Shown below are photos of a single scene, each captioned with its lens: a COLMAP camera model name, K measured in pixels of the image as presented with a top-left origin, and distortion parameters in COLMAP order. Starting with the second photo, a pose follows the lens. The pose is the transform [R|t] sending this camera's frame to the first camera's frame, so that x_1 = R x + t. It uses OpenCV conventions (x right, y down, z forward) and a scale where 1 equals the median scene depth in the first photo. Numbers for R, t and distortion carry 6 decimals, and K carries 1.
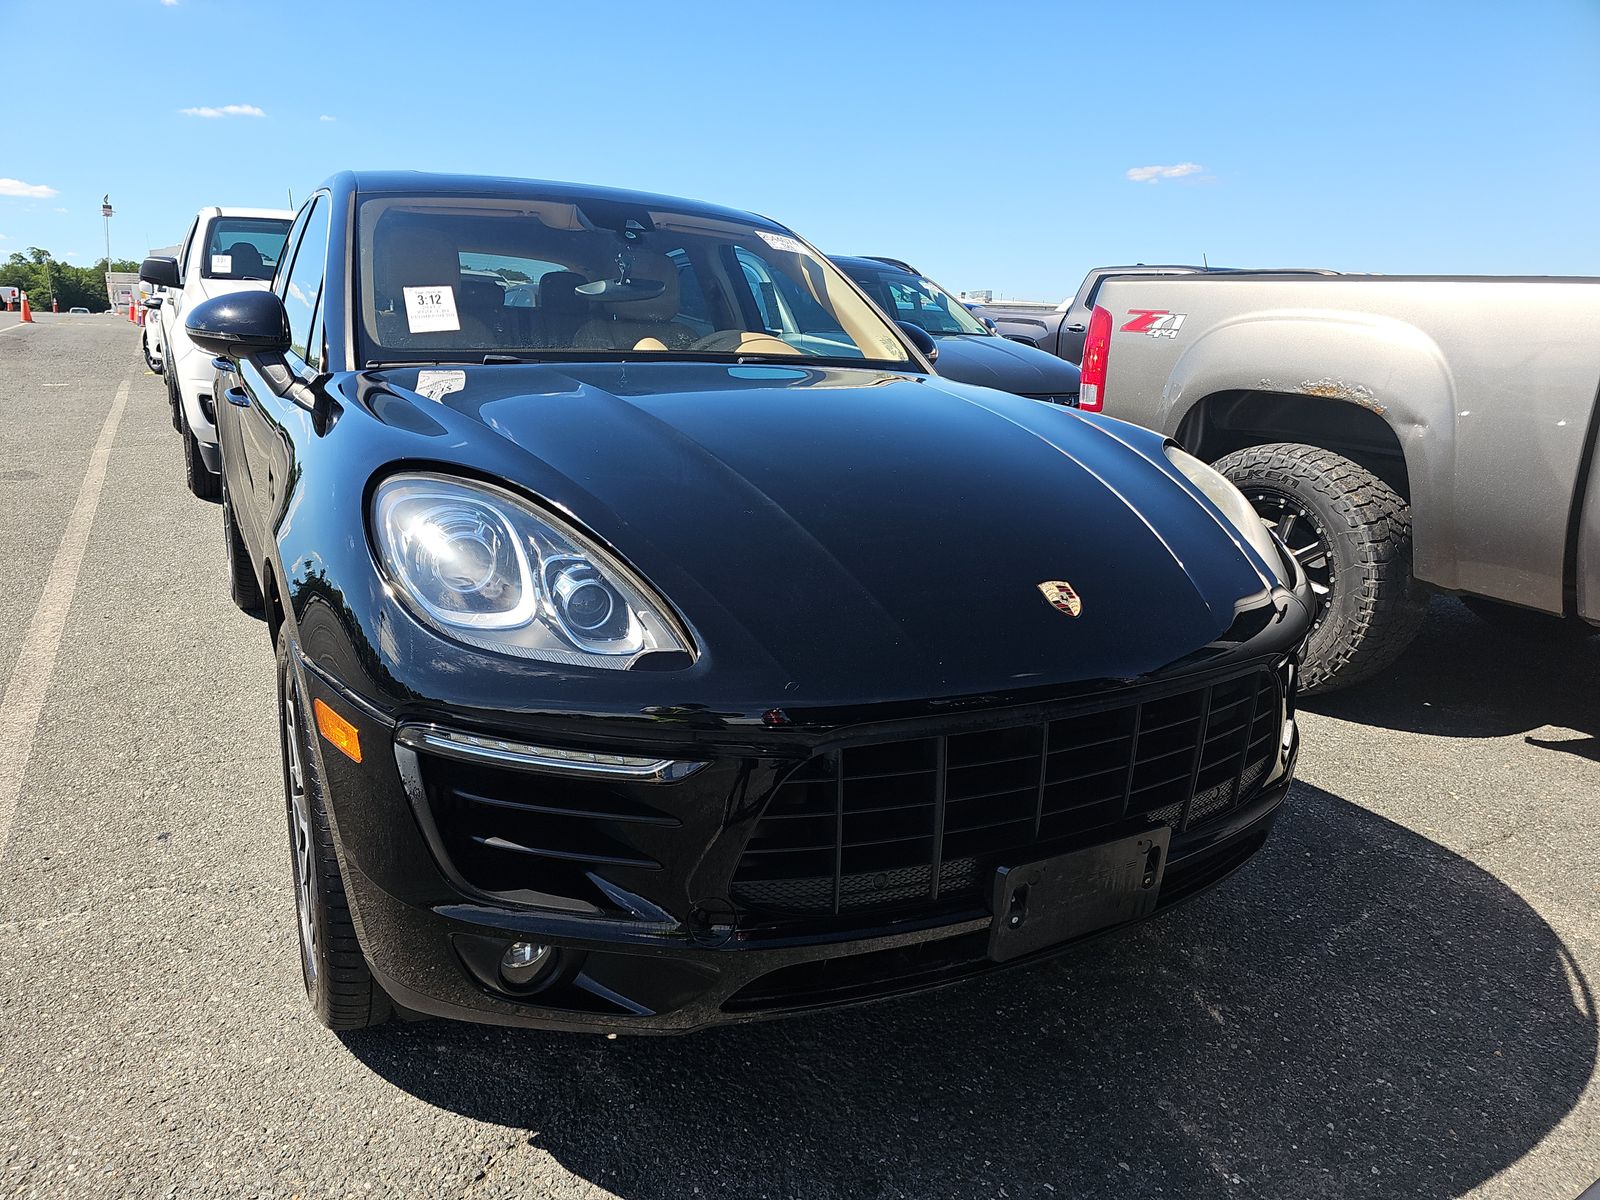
lens RADIAL K [[1078.6, 0, 795.4], [0, 1078.6, 625.5], [0, 0, 1]] dist [0.044731, -0.048611]
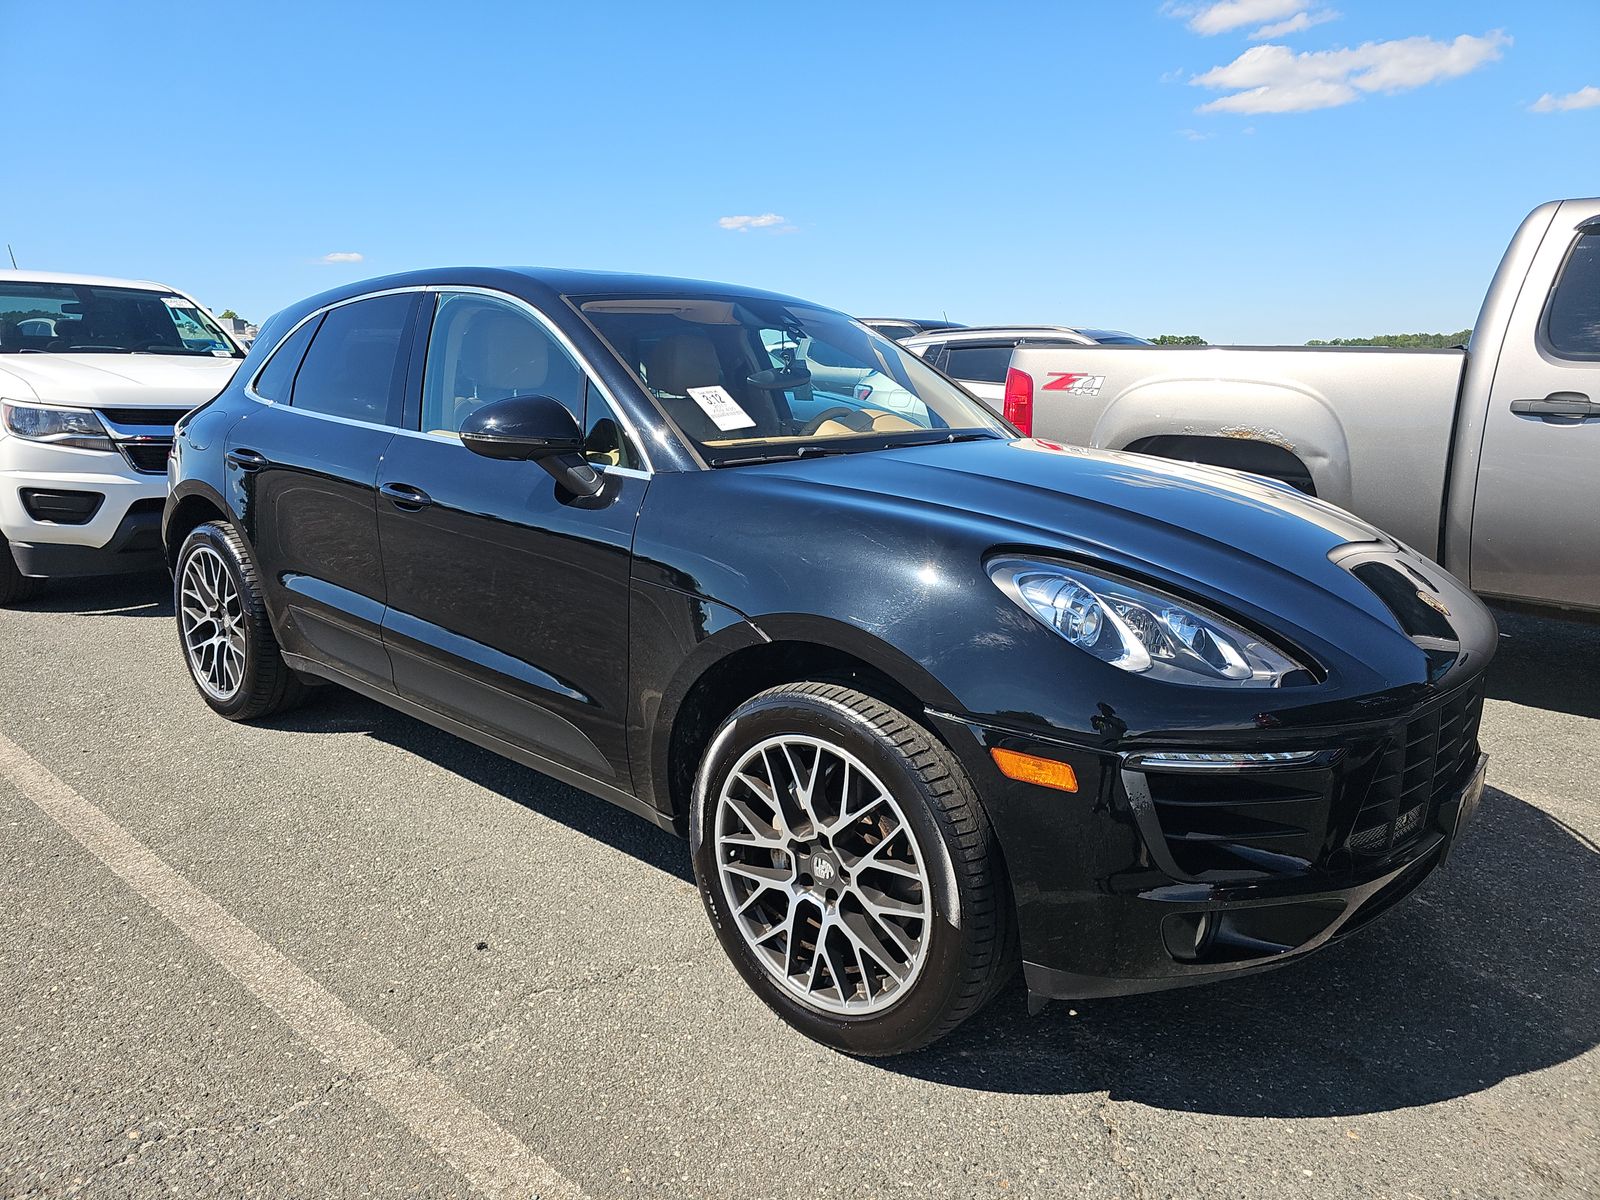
lens RADIAL K [[1084.5, 0, 805.9], [0, 1084.5, 591.2], [0, 0, 1]] dist [0.042008, -0.047044]
pose [[0.934203, -0.096287, 0.343503, -0.405643], [0.117811, 0.992135, -0.042300, -0.031153], [-0.336728, 0.079985, 0.938199, -0.028547]]
